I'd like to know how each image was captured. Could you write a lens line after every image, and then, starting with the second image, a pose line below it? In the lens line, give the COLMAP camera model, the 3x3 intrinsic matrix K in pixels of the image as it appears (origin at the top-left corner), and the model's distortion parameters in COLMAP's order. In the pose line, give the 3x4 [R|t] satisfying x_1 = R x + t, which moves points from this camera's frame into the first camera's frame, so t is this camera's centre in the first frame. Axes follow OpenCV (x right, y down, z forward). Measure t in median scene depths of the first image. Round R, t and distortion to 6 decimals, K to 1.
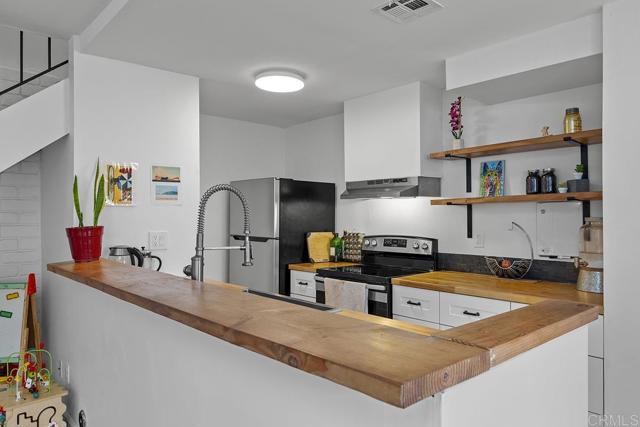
lens RADIAL K [[442.1, 0, 320.0], [0, 442.1, 213.5], [0, 0, 1]] dist [-0.000592, -0.001048]
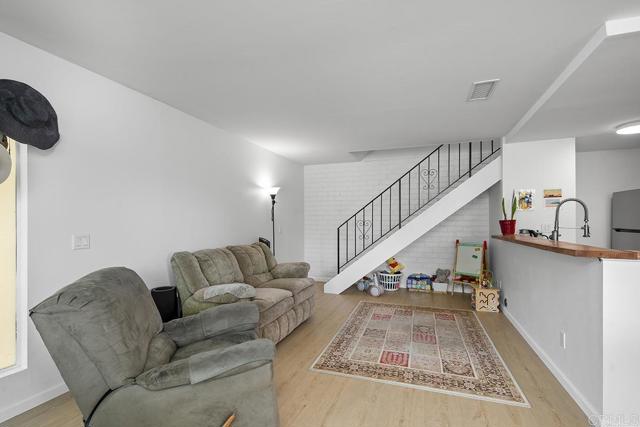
lens RADIAL K [[295.4, 0, 319.7], [0, 295.4, 222.0], [0, 0, 1]] dist [-0.000165, 0.000080]
pose [[0.465543, 0.002910, -0.885021, 0.304804], [0.005173, 0.999969, 0.006009, 0.021502], [0.885010, -0.007375, 0.465513, -0.473125]]
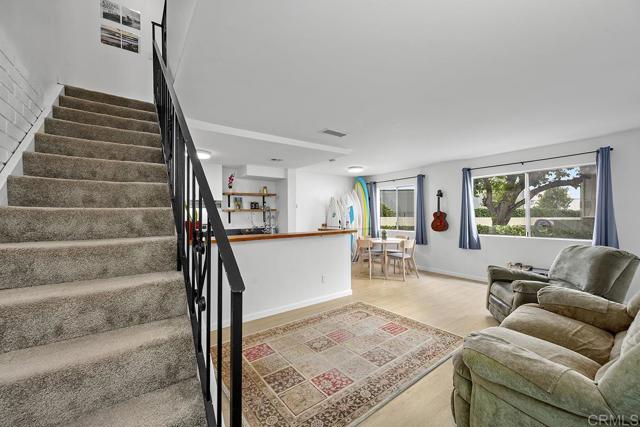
lens RADIAL K [[253.7, 0, 320.0], [0, 253.7, 213.5], [0, 0, 1]] dist [-0.000254, -0.000154]
pose [[0.101407, 0.006072, 0.994826, -1.270654], [0.002142, 0.999978, -0.006322, 0.003816], [-0.994843, 0.002772, 0.101392, 0.268432]]
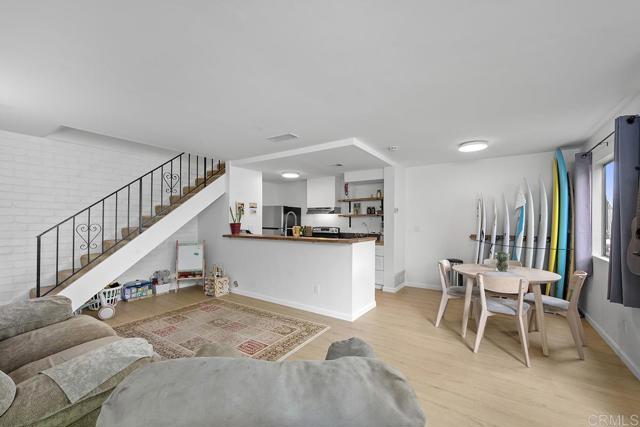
lens RADIAL K [[267.1, 0, 320.2], [0, 267.1, 217.9], [0, 0, 1]] dist [-0.000202, -0.000107]
pose [[0.970052, 0.008954, 0.242734, -0.331510], [-0.008834, 0.999960, -0.001584, -0.006674], [-0.242738, -0.000608, 0.970092, -0.795242]]
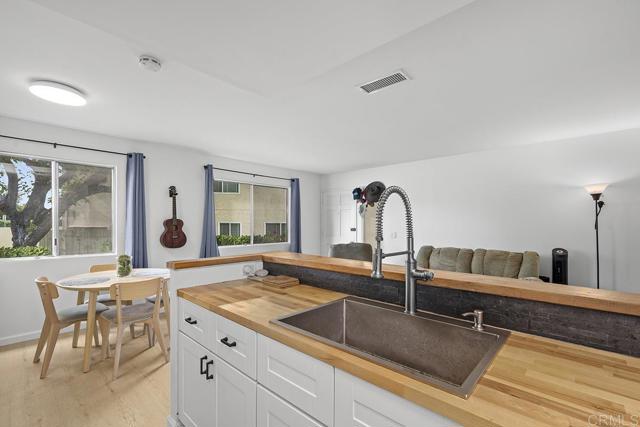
lens RADIAL K [[284.6, 0, 319.6], [0, 284.6, 225.9], [0, 0, 1]] dist [0.000705, 0.000062]
pose [[-0.995945, -0.001330, -0.089954, -0.002106], [-0.001581, 0.999995, 0.002728, 0.011463], [0.089950, 0.002859, -0.995942, 0.995791]]
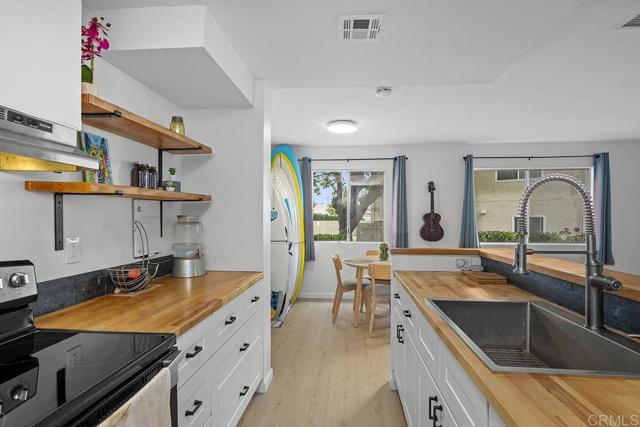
lens RADIAL K [[327.4, 0, 320.4], [0, 327.4, 216.6], [0, 0, 1]] dist [-0.001300, -0.000088]
pose [[-0.683016, 0.001029, 0.730402, -0.229849], [-0.004820, 0.999971, -0.005916, 0.012479], [-0.730387, -0.007562, -0.682991, 1.086740]]
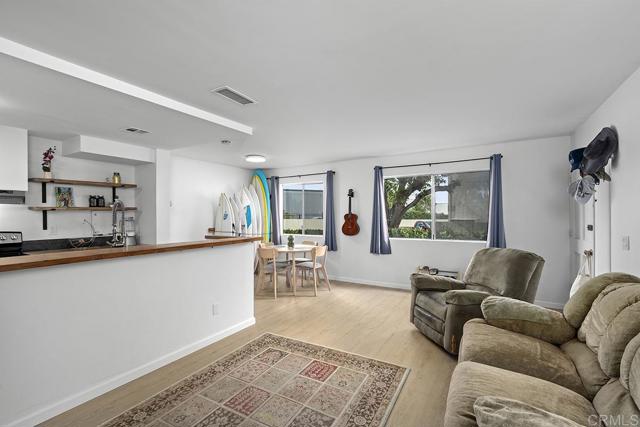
lens RADIAL K [[282.0, 0, 319.5], [0, 282.0, 215.9], [0, 0, 1]] dist [0.000863, 0.000127]
pose [[-0.293824, 0.002377, 0.955857, -1.054860], [-0.001723, 0.999994, -0.003017, 0.002883], [-0.955858, -0.002533, -0.293818, 0.320984]]
